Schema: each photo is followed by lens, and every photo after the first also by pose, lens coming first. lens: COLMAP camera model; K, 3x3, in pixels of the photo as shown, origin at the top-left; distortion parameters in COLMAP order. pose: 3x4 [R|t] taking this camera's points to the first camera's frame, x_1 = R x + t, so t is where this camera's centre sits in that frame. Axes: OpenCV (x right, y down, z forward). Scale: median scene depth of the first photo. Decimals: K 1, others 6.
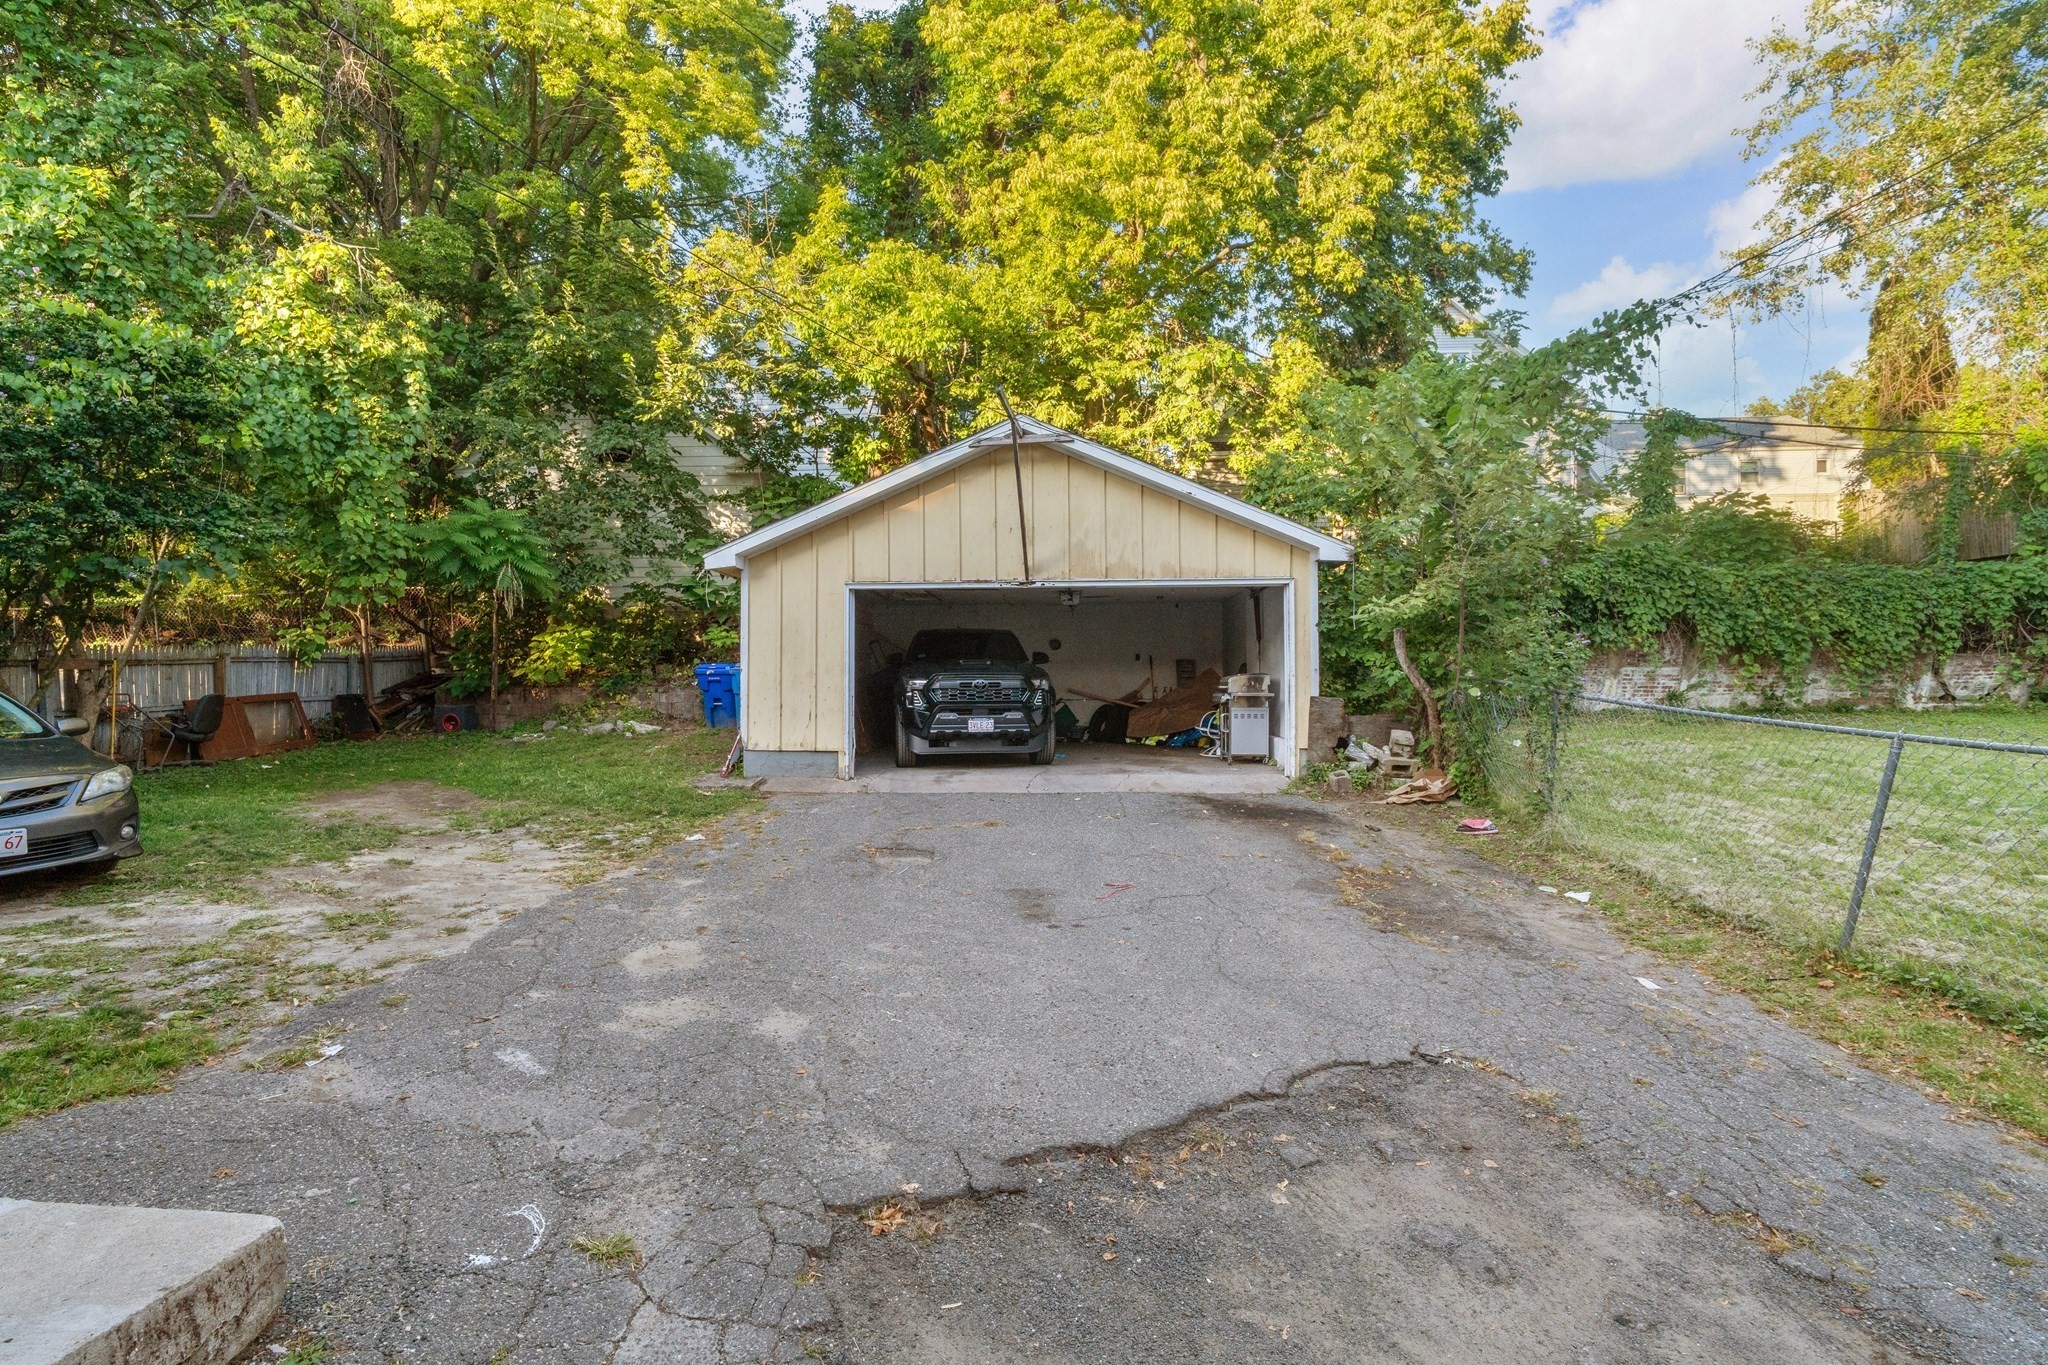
lens RADIAL K [[967.7, 0, 1032.2], [0, 967.7, 661.2], [0, 0, 1]] dist [-0.016199, 0.007185]
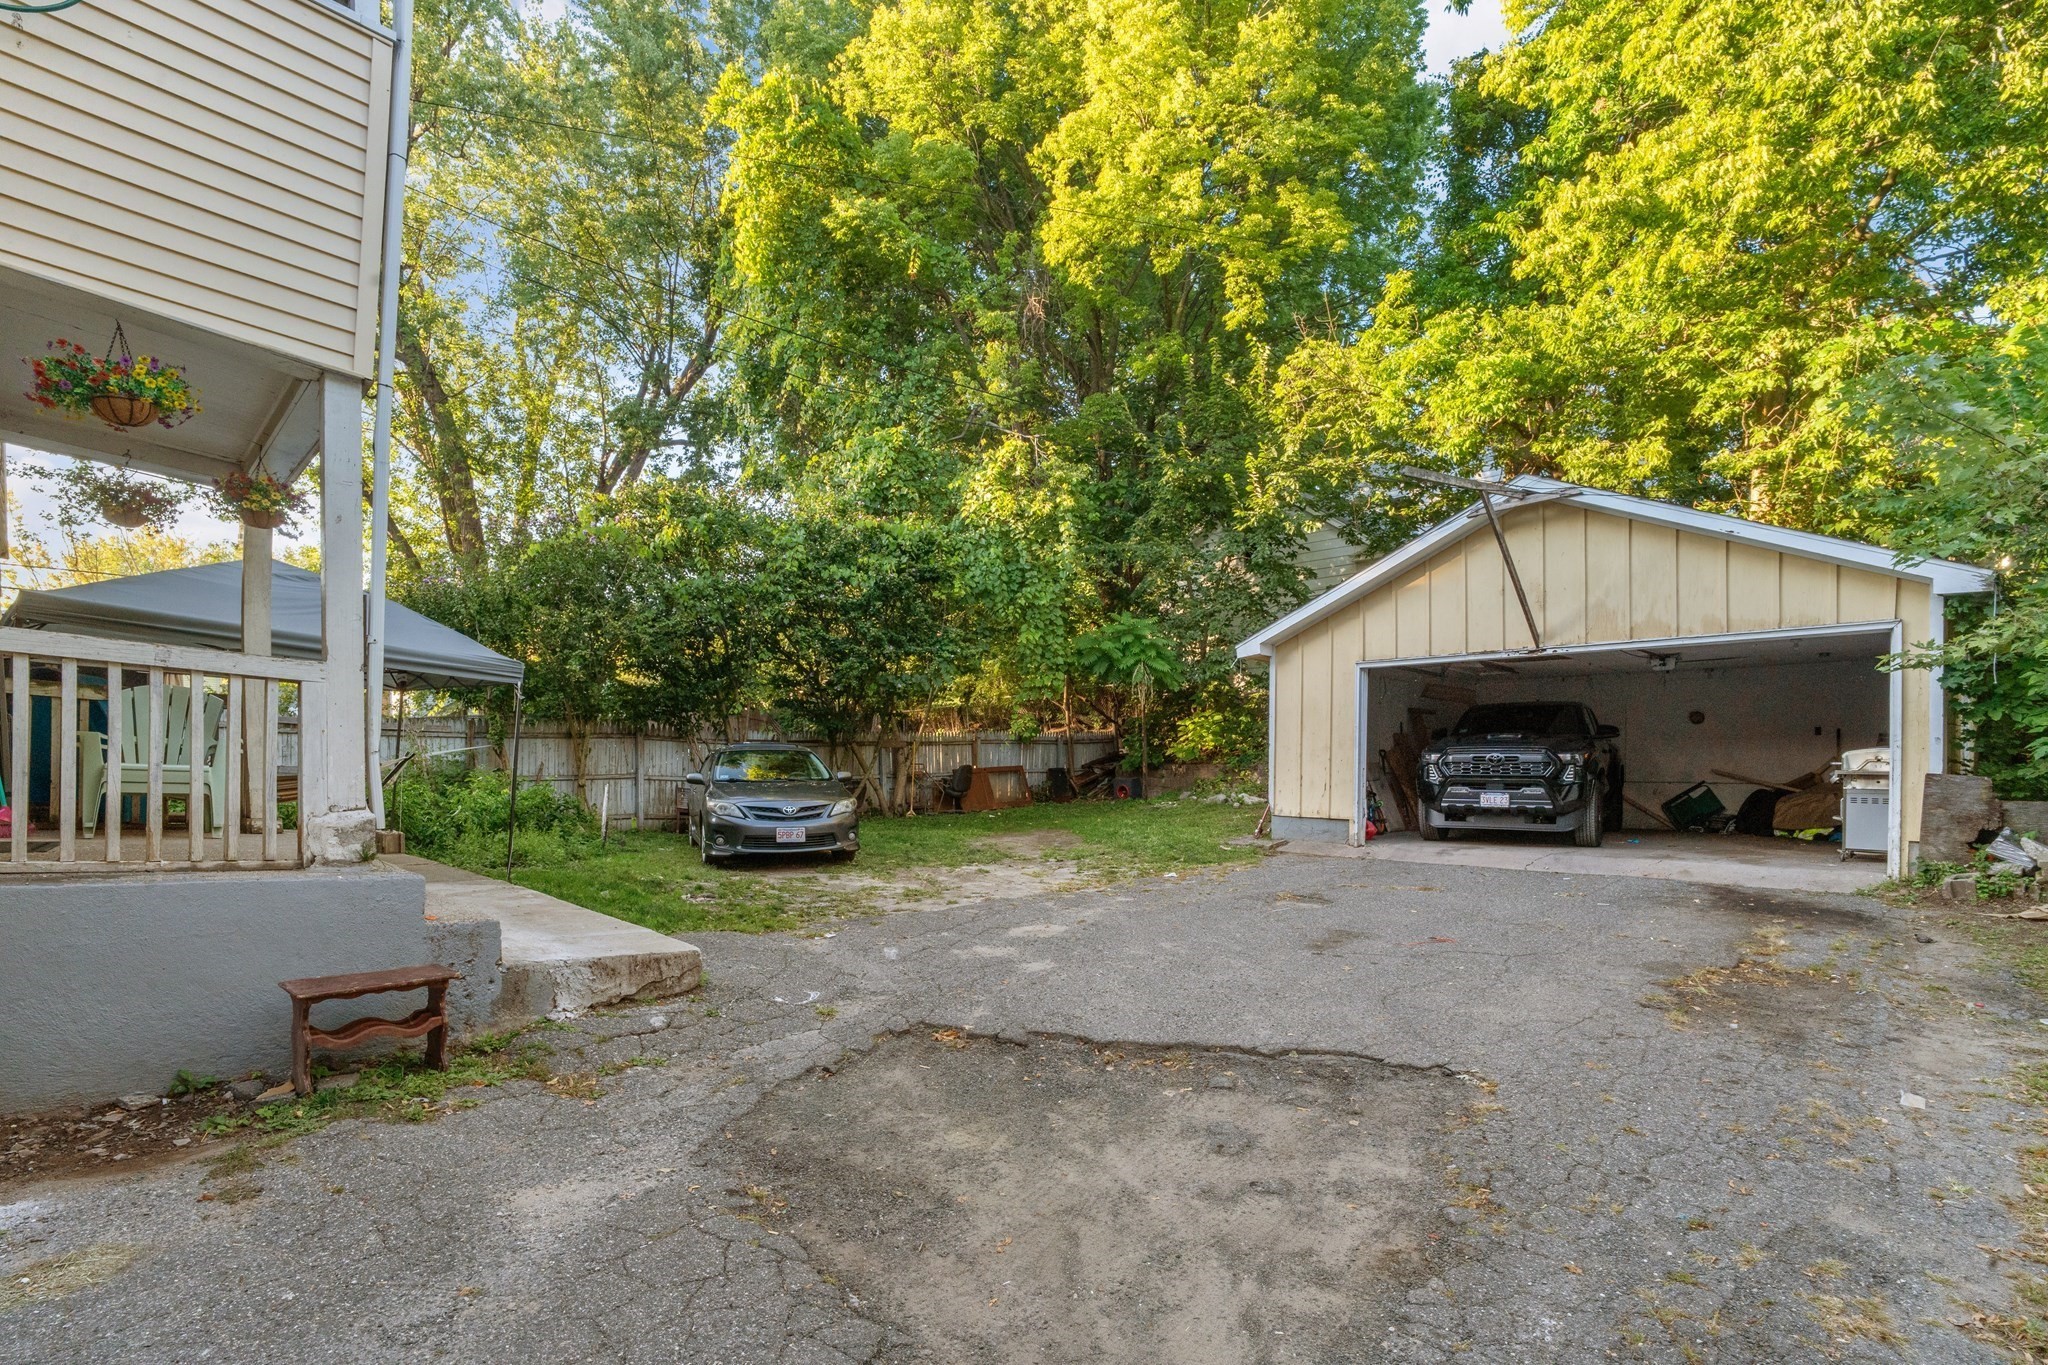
lens RADIAL K [[967.7, 0, 1012.1], [0, 967.7, 762.8], [0, 0, 1]] dist [-0.016199, 0.007185]
pose [[0.738150, 0.007202, -0.674598, 0.240768], [0.003467, 0.999889, 0.014468, 0.012779], [0.674628, -0.013018, 0.738043, -0.044173]]
